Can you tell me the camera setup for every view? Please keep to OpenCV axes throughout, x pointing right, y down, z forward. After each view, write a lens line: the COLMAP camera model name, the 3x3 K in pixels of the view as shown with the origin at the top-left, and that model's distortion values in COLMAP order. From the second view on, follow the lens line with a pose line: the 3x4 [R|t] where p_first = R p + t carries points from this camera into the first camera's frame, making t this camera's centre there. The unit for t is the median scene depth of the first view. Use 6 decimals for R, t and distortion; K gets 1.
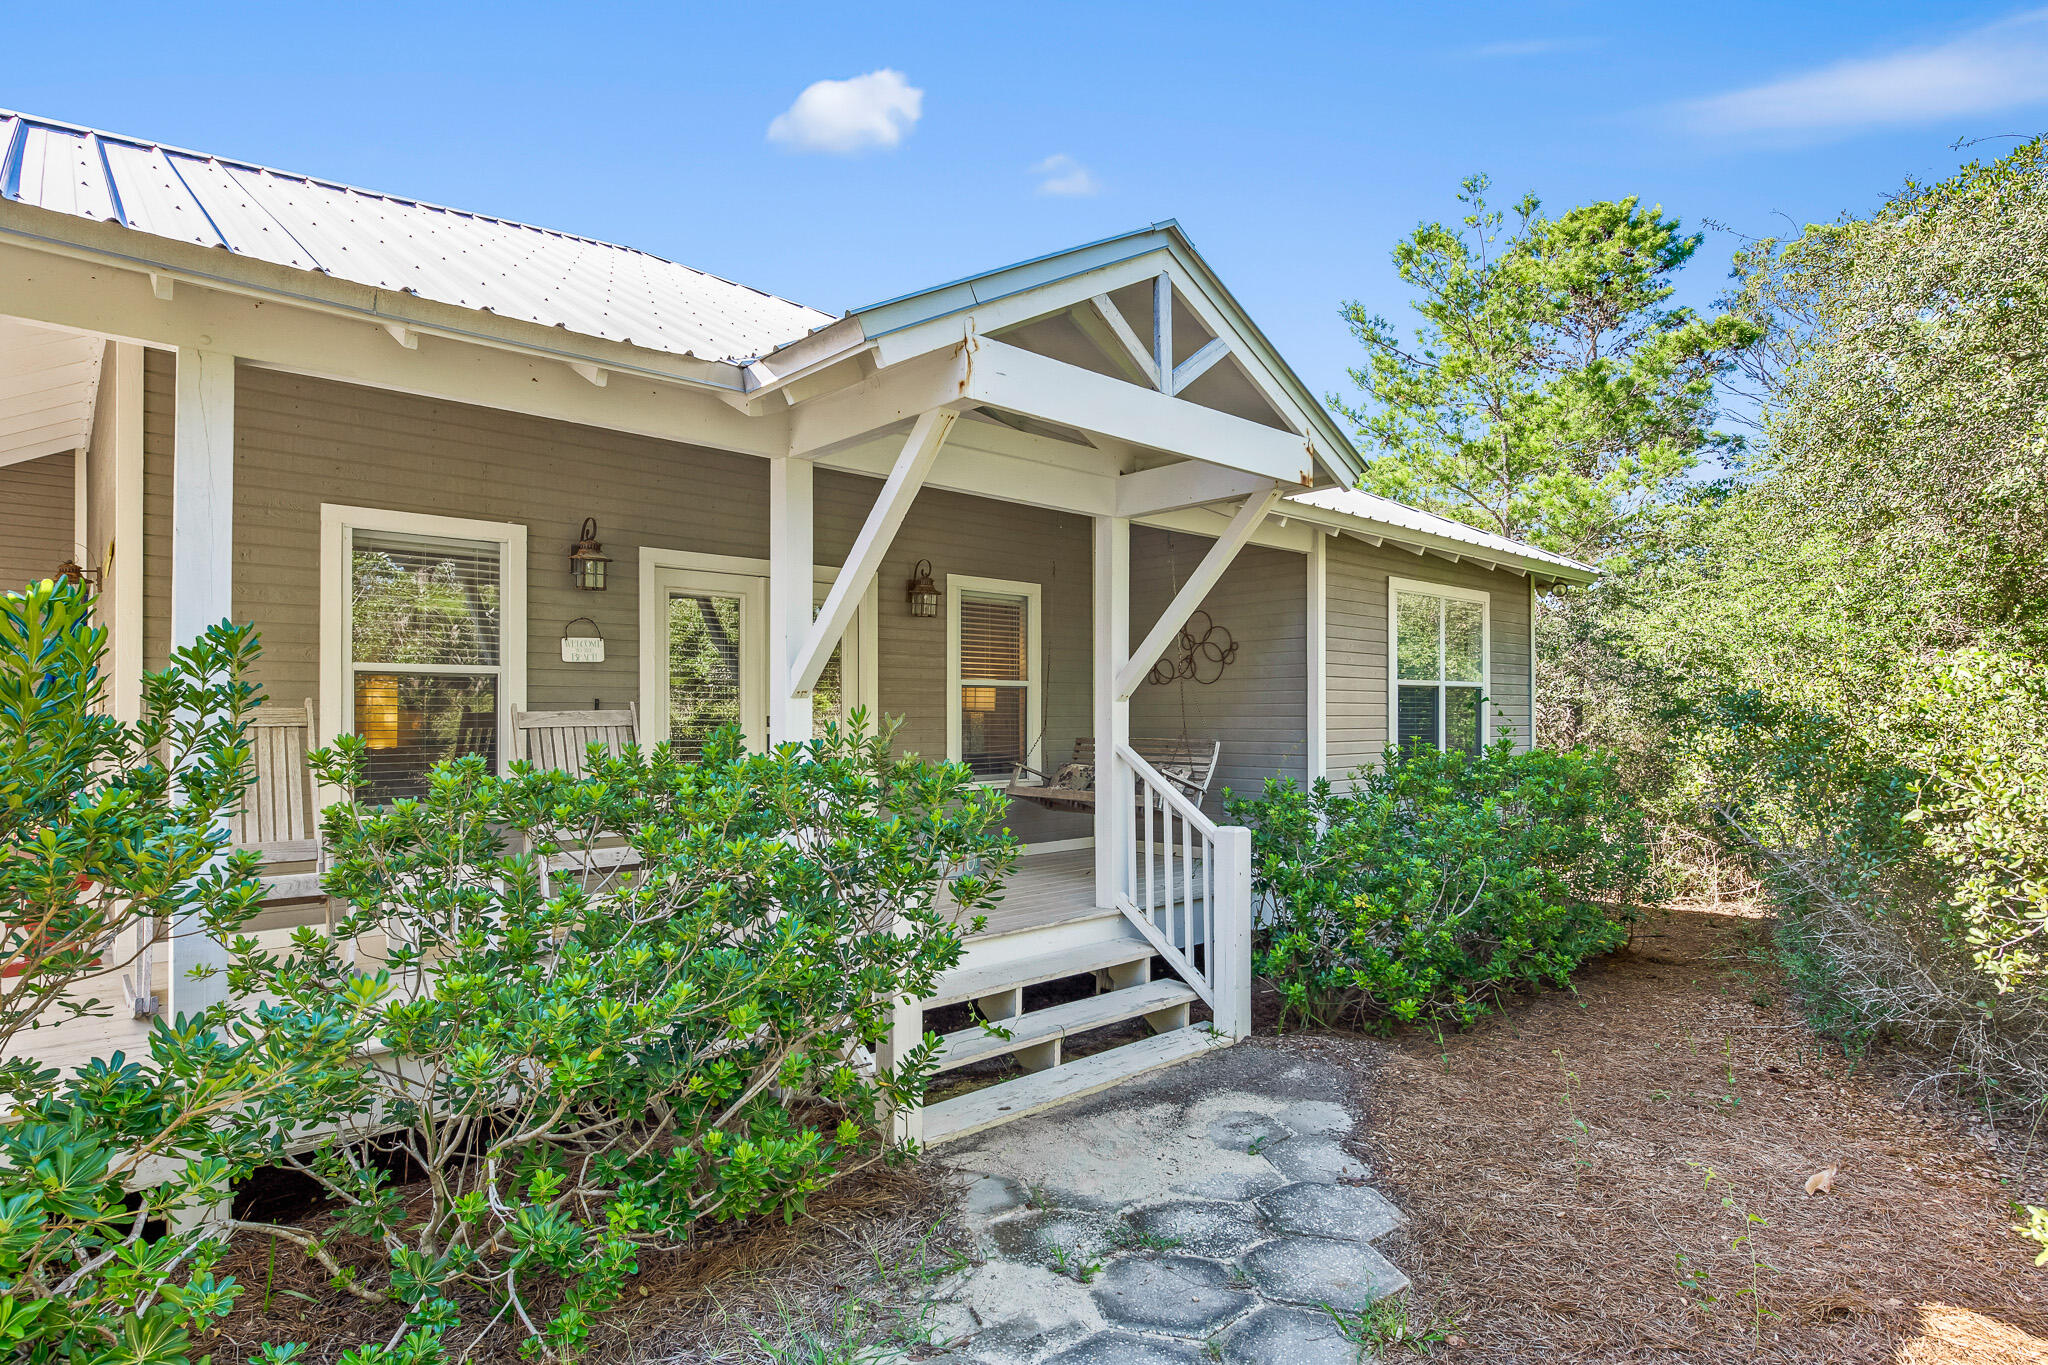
lens RADIAL K [[1068.5, 0, 1026.5], [0, 1068.5, 676.5], [0, 0, 1]] dist [0.009461, 0.000661]
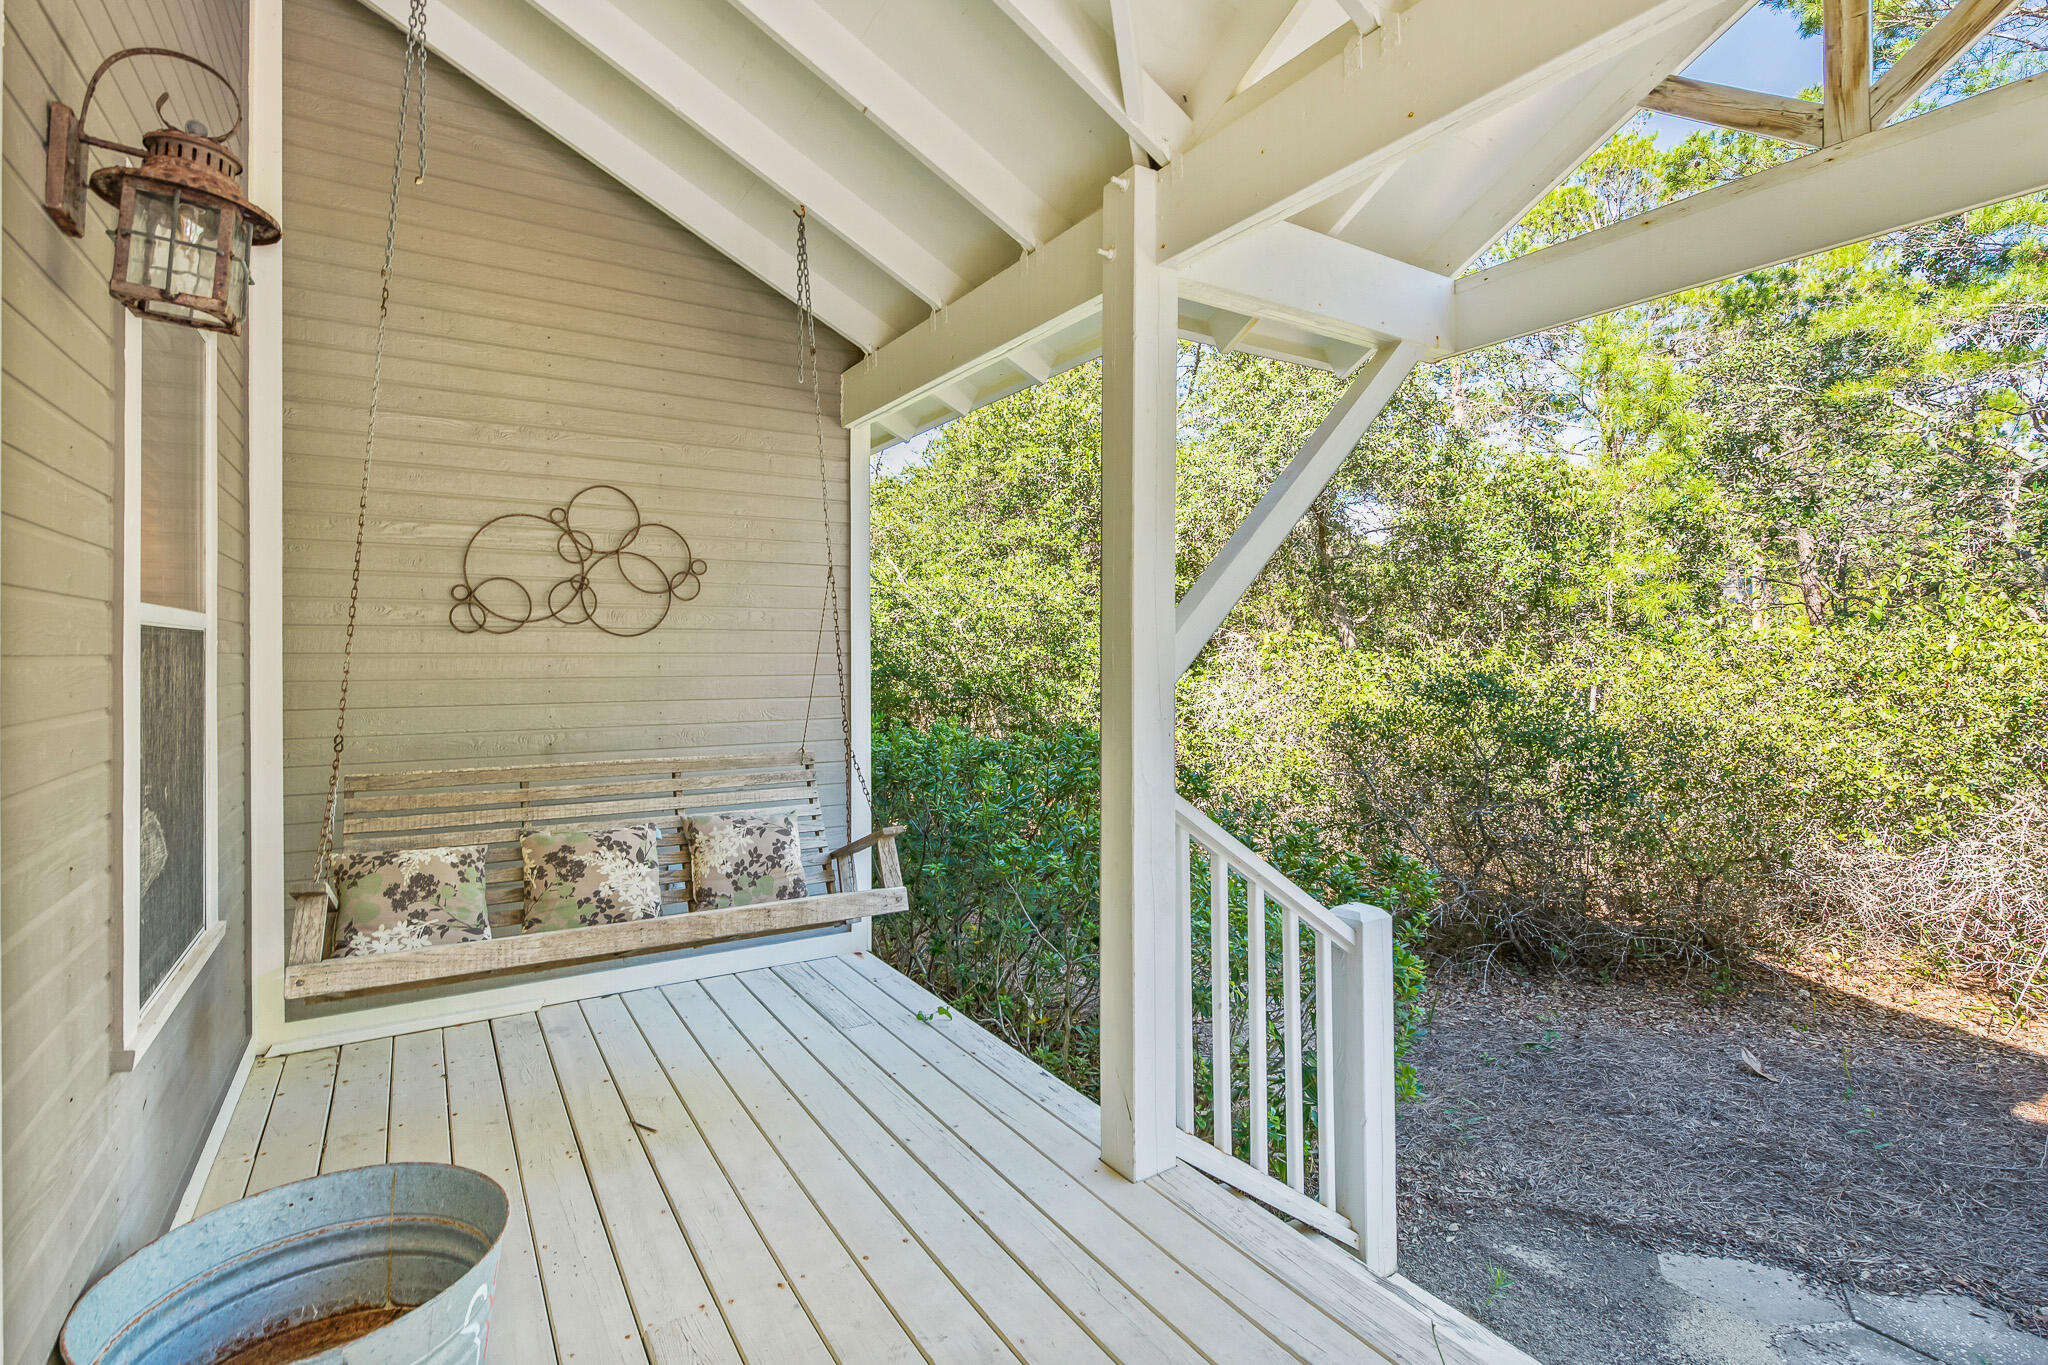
lens RADIAL K [[976.4, 0, 1021.6], [0, 976.4, 648.0], [0, 0, 1]] dist [0.008215, 0.000109]
pose [[0.186410, 0.011310, 0.982407, -0.244904], [-0.030340, 0.999523, -0.005750, 0.009533], [-0.982004, -0.028735, 0.186664, 0.748412]]
